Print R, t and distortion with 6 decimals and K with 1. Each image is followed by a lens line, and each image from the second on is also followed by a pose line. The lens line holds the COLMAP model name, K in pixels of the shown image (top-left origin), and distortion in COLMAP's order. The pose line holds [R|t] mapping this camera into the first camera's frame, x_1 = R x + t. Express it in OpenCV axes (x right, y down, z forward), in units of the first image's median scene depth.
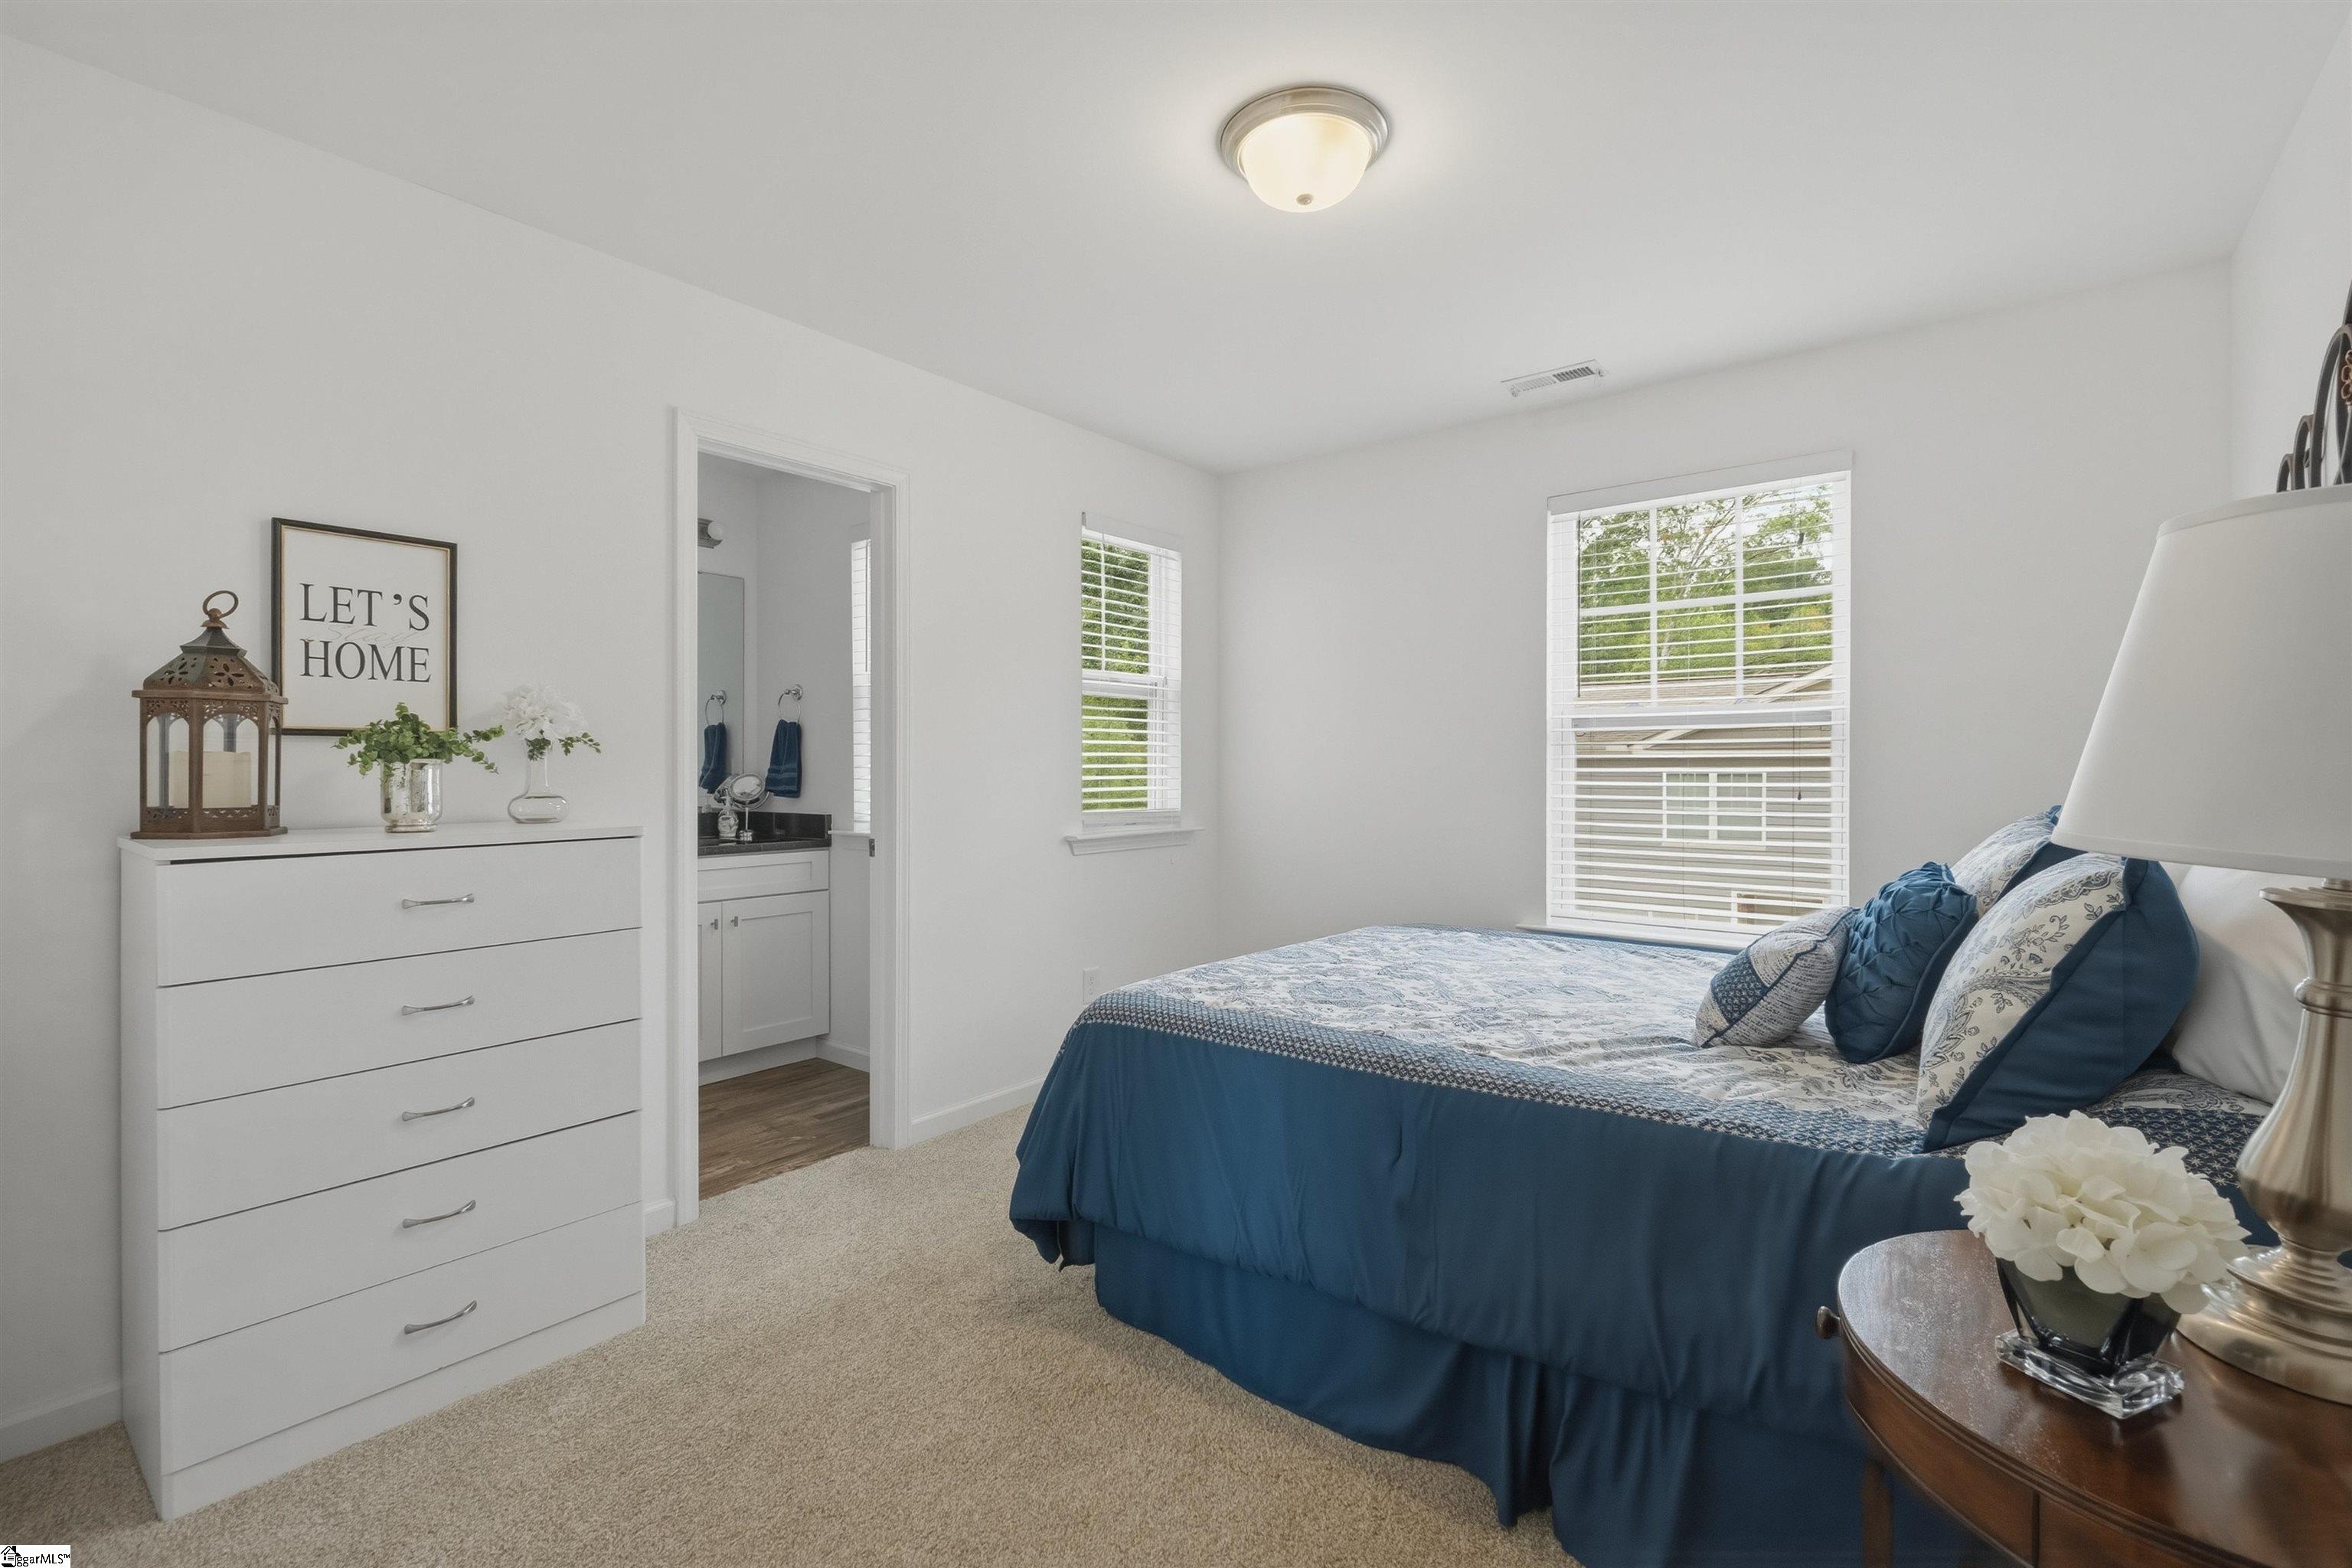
lens RADIAL K [[1044.4, 0, 1176.0], [0, 1044.4, 784.0], [0, 0, 1]] dist [-0.000481, -0.000109]
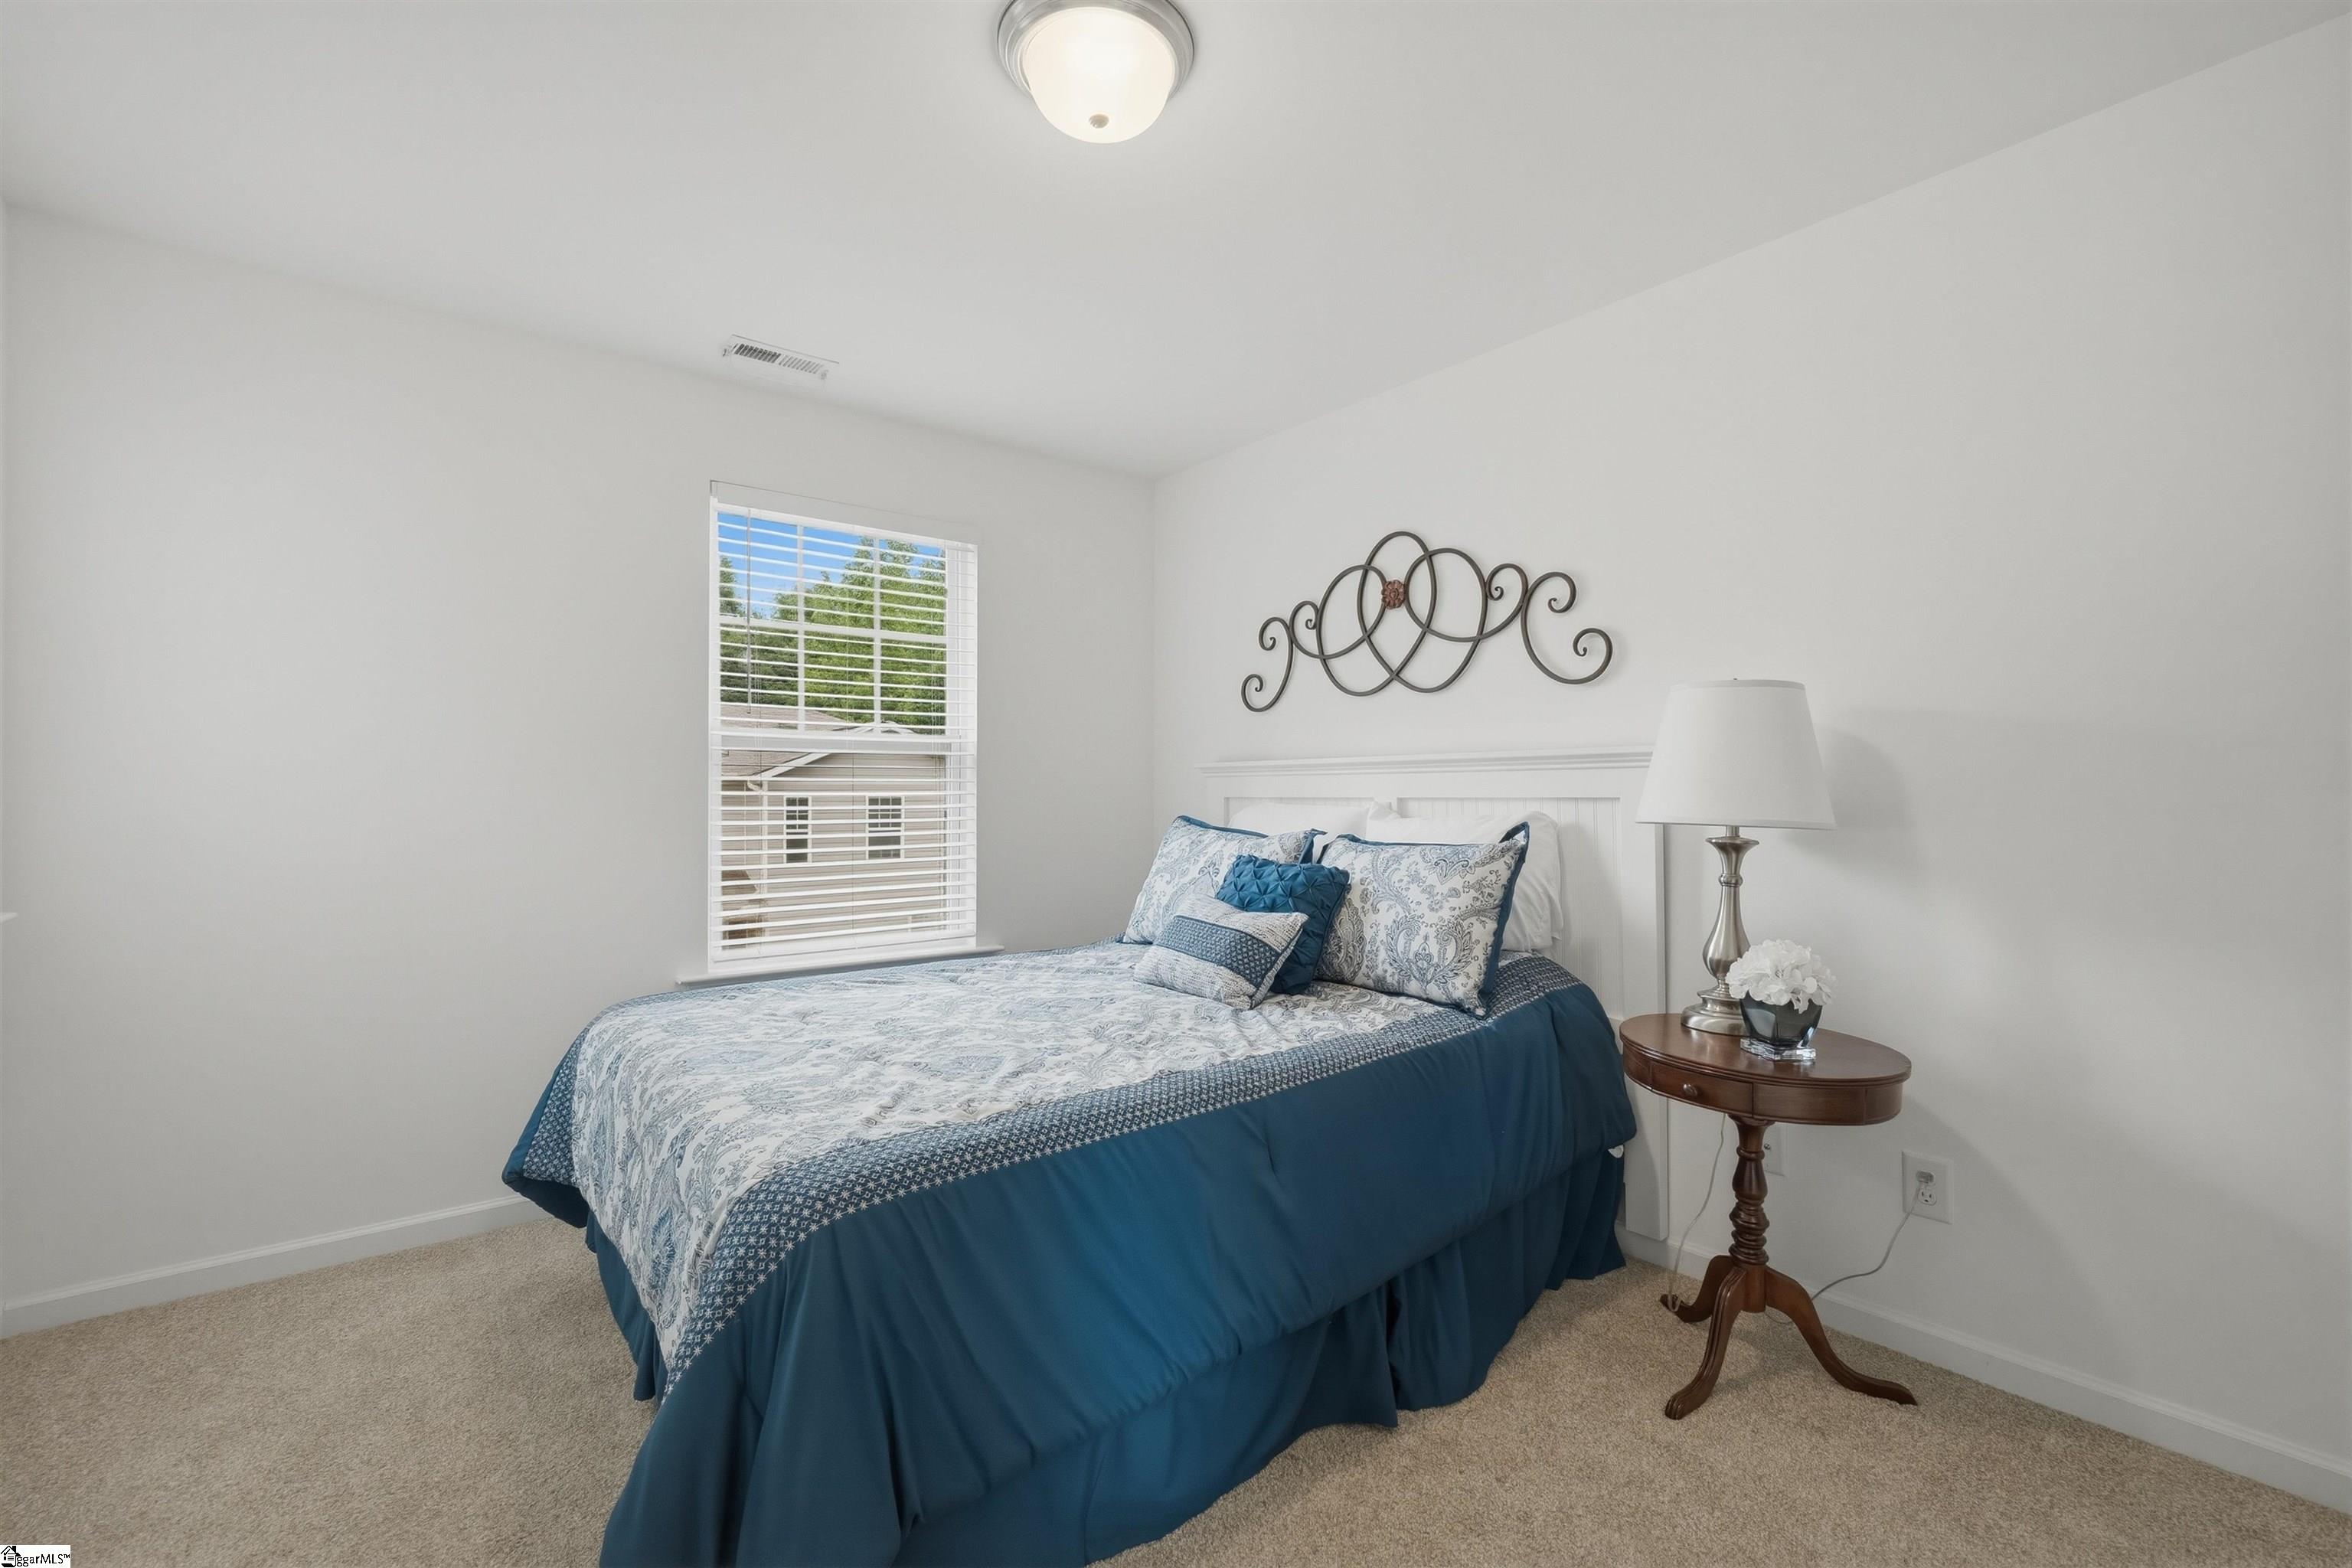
lens RADIAL K [[994.6, 0, 1268.6], [0, 994.6, 802.6], [0, 0, 1]] dist [0.001363, 0.000030]
pose [[0.202385, -0.016687, 0.979164, -0.622672], [0.019266, 0.999729, 0.013055, -0.015704], [-0.979117, 0.016222, 0.202652, 0.672016]]
